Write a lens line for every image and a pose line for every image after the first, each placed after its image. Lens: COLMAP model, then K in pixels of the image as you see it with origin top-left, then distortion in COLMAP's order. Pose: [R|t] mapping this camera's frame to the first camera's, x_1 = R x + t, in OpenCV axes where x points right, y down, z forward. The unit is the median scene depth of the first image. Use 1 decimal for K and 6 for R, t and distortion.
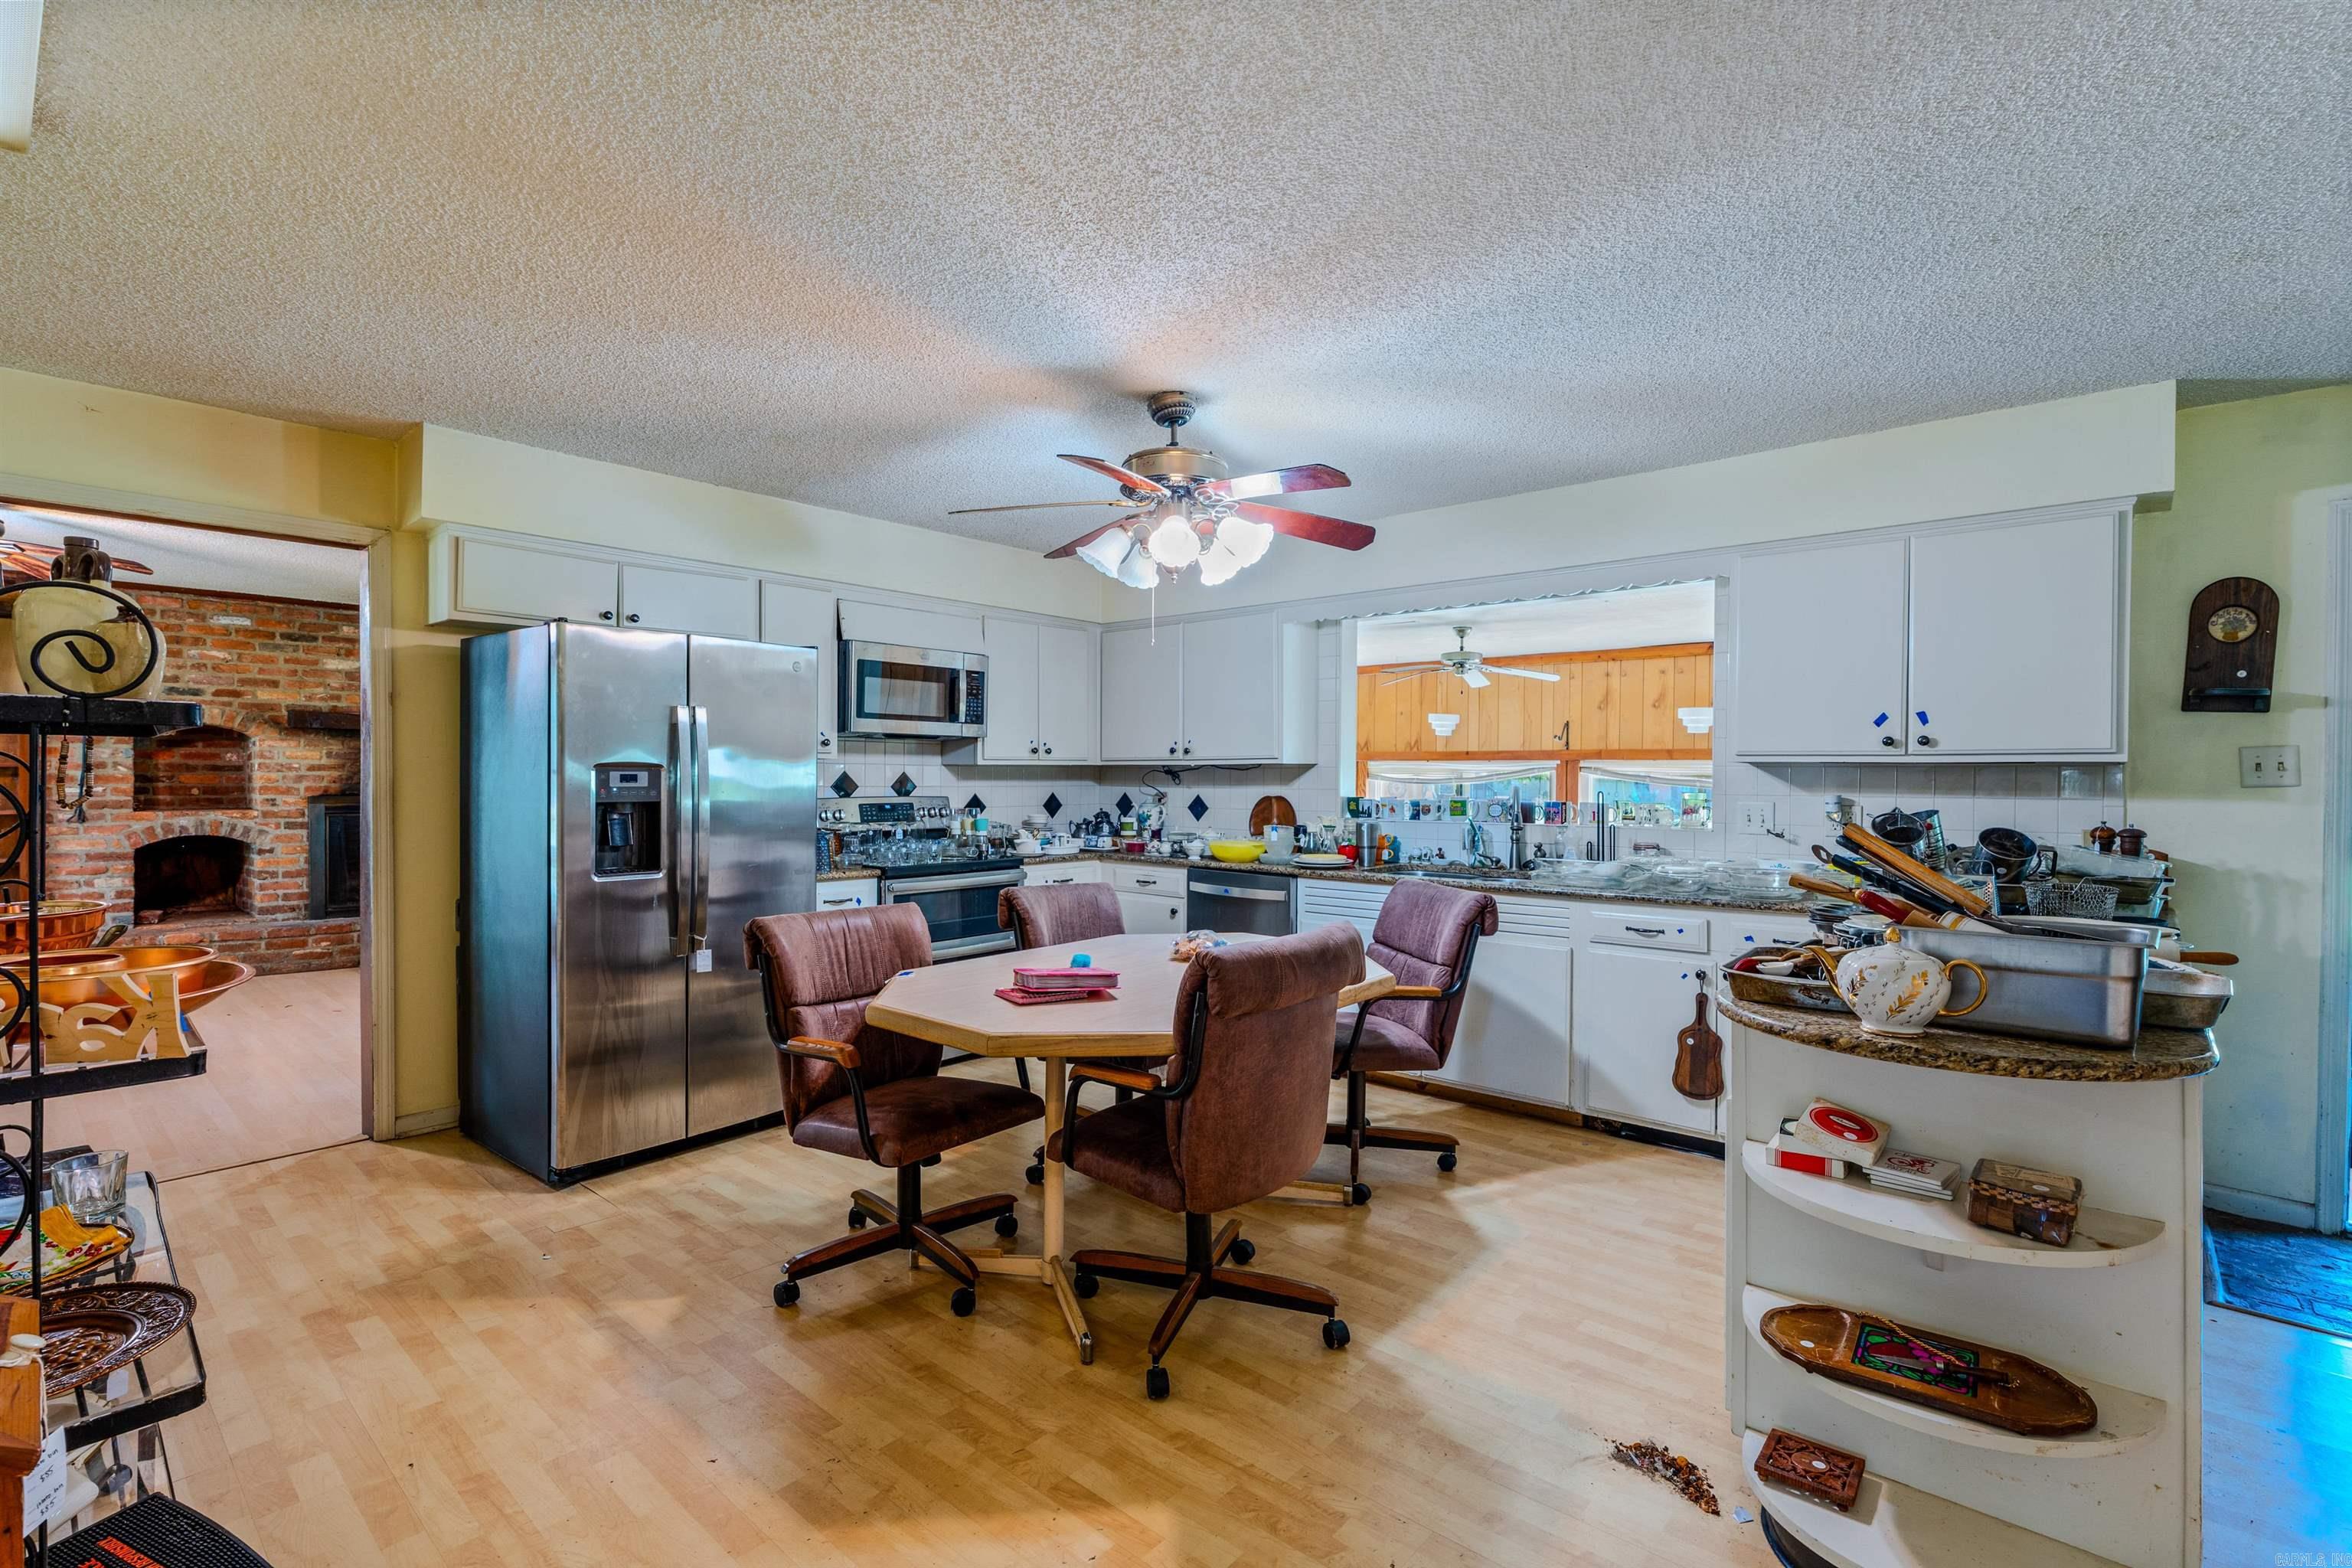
lens RADIAL K [[1057.2, 0, 1176.0], [0, 1057.2, 784.0], [0, 0, 1]] dist [-0.002116, -0.000568]
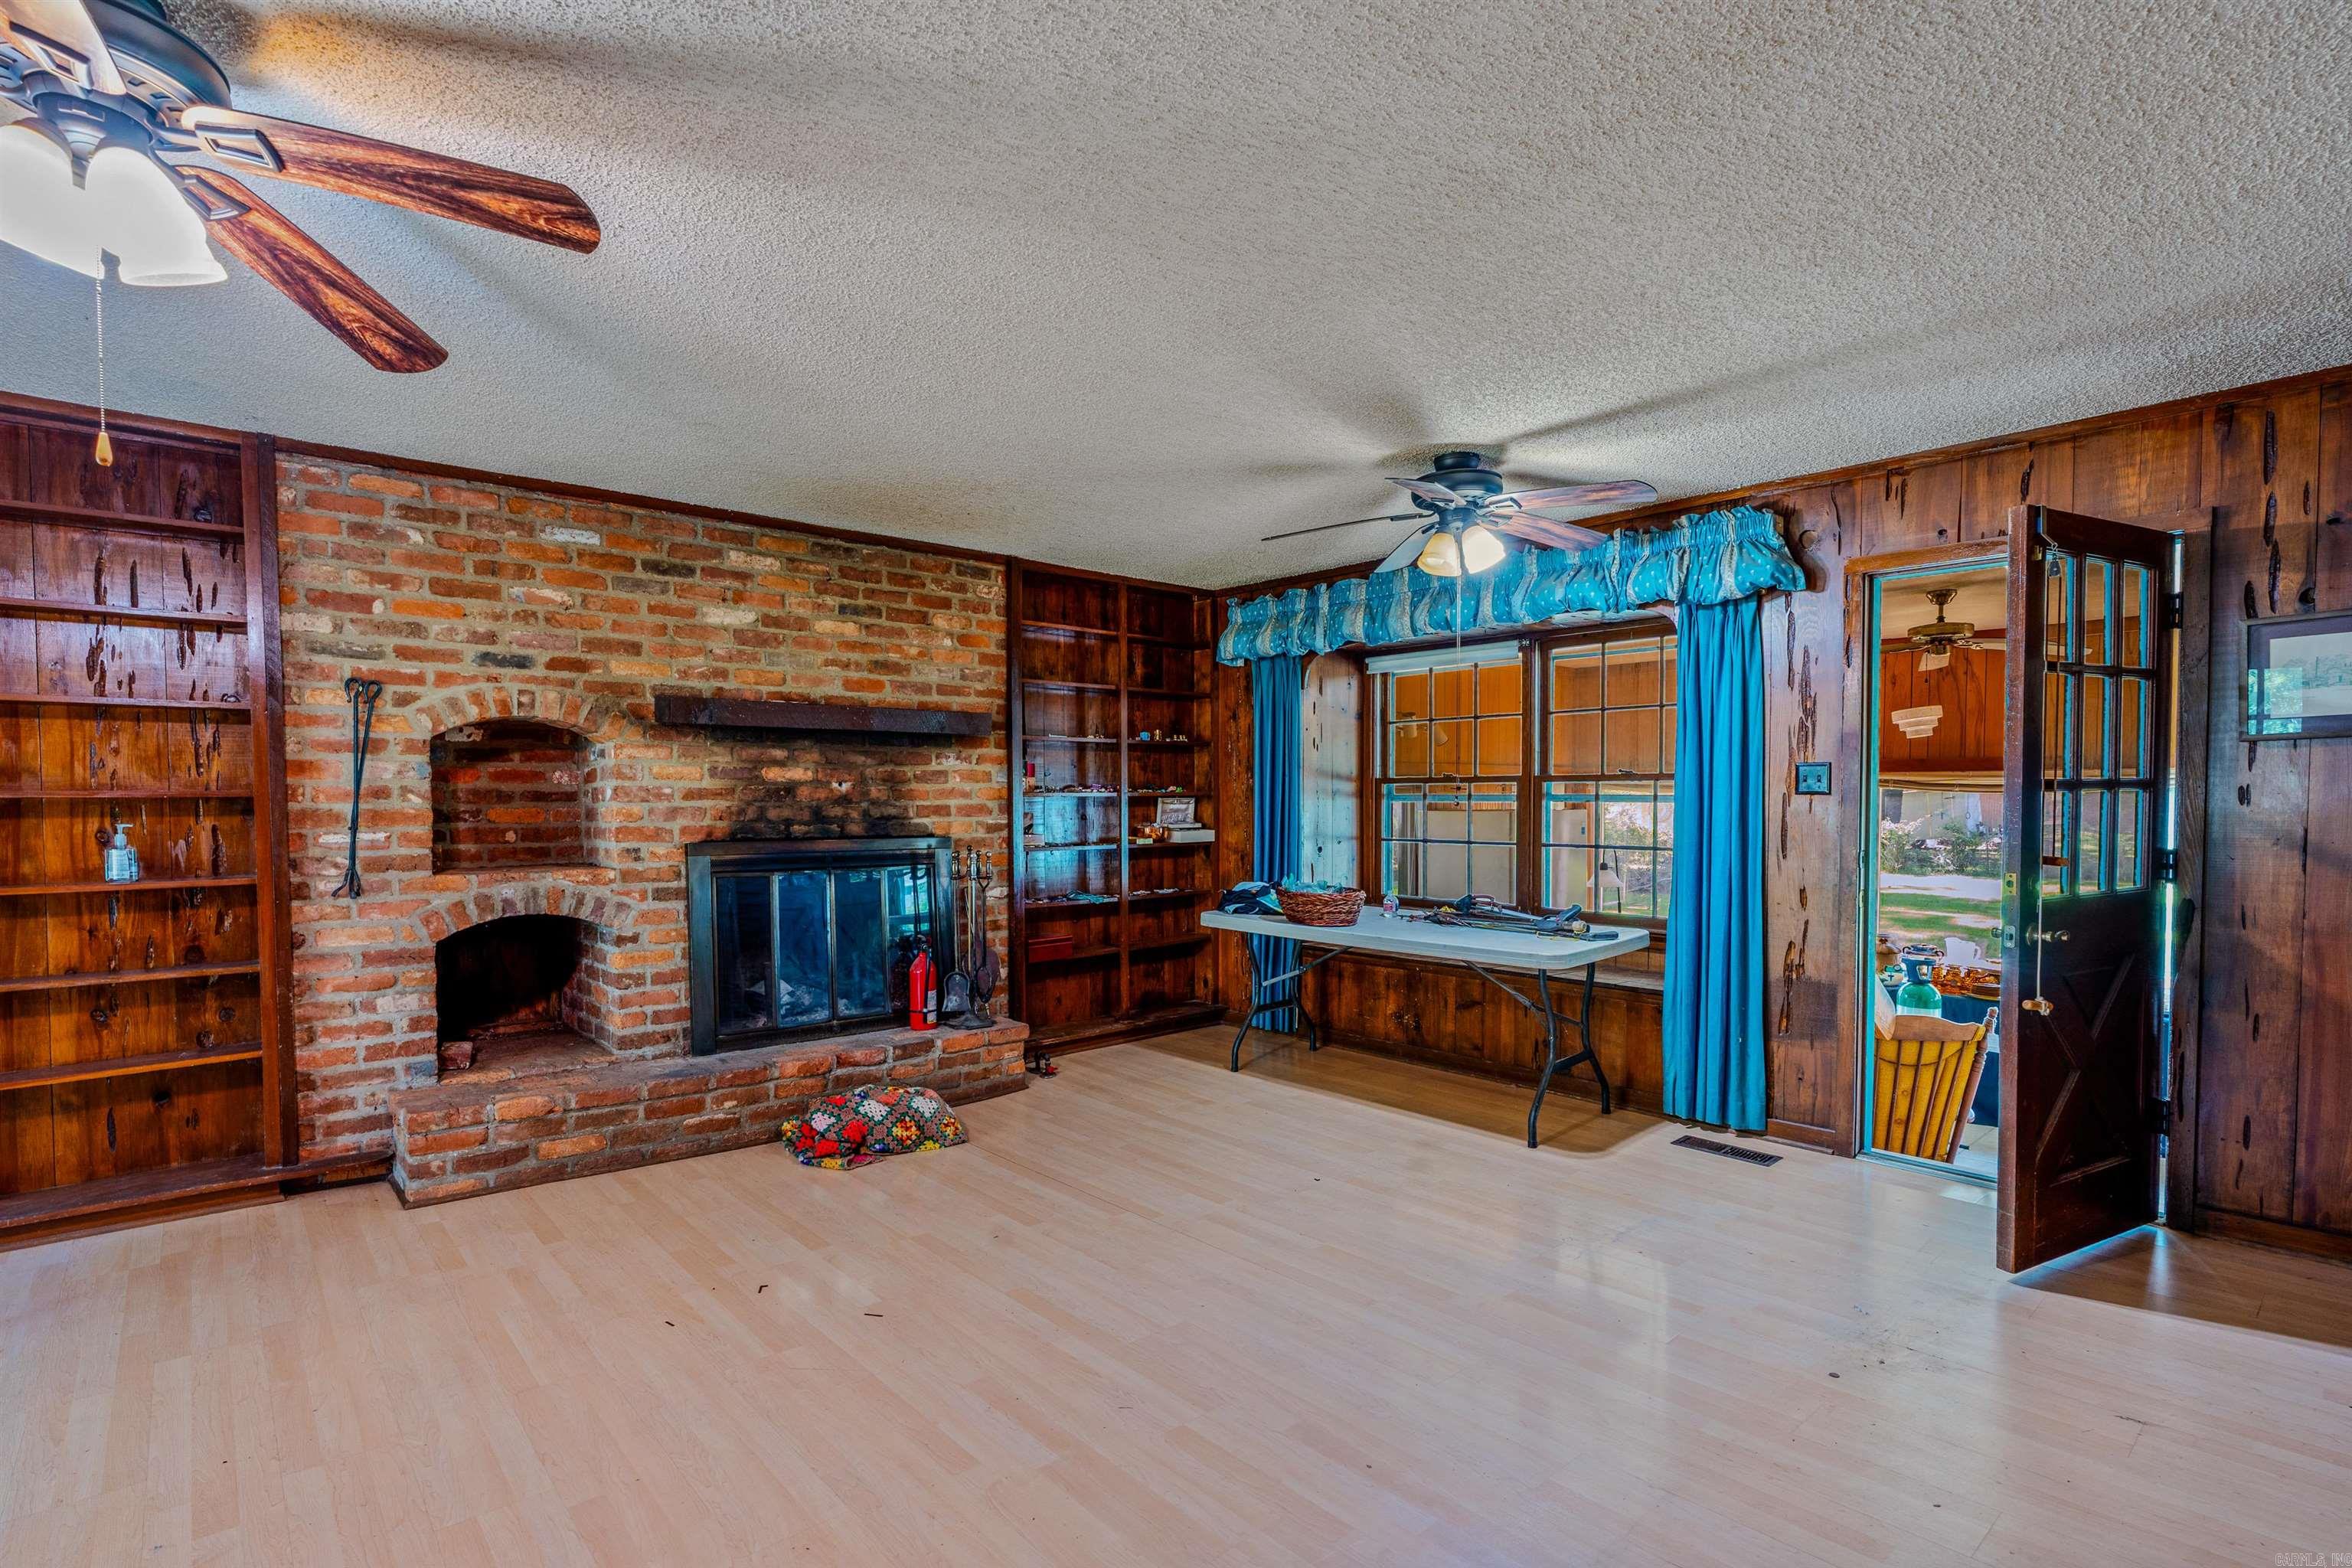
lens RADIAL K [[1070.9, 0, 1106.1], [0, 1070.9, 828.4], [0, 0, 1]] dist [-0.004025, -0.000915]
pose [[0.990208, -0.006124, -0.139464, -0.522121], [0.008881, 0.999777, 0.019157, -0.005997], [0.139316, -0.020208, 0.990042, 0.459124]]
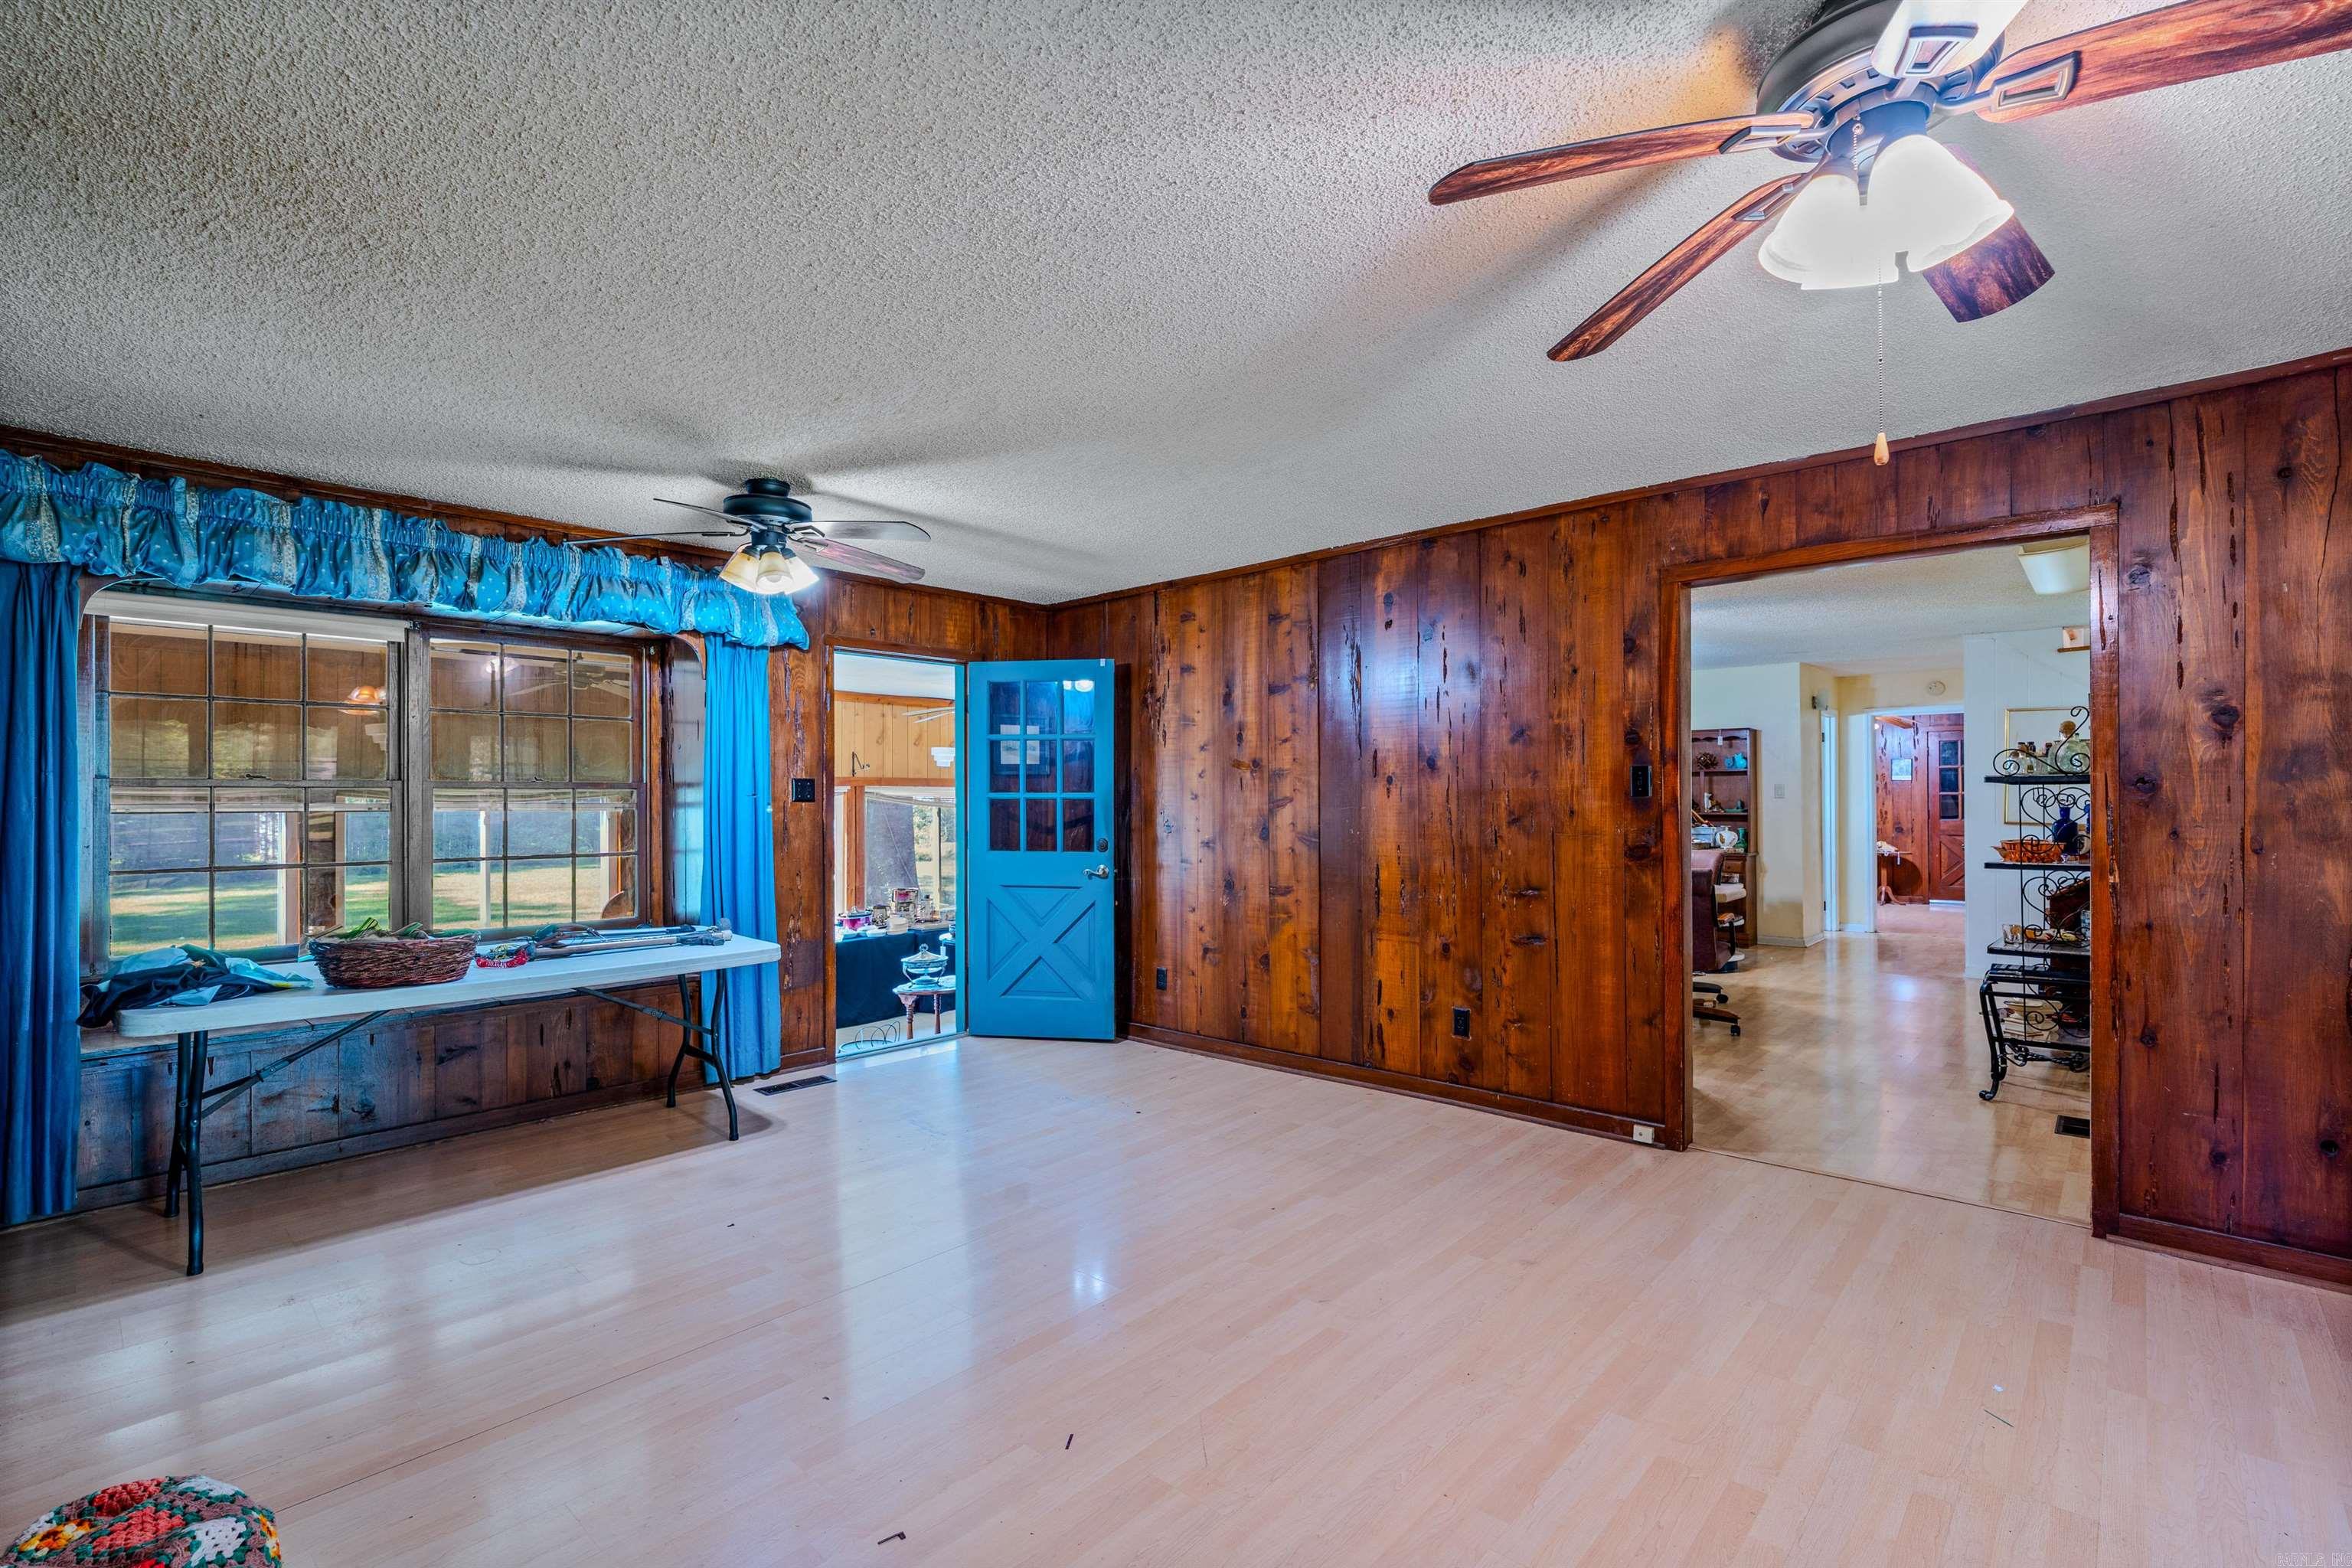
lens RADIAL K [[1057.2, 0, 1176.0], [0, 1057.2, 784.0], [0, 0, 1]] dist [-0.002116, -0.000568]
pose [[0.029028, 0.007196, 0.999553, -1.016769], [0.018133, 0.999806, -0.007724, -0.012519], [-0.999414, 0.018349, 0.028892, 0.817384]]
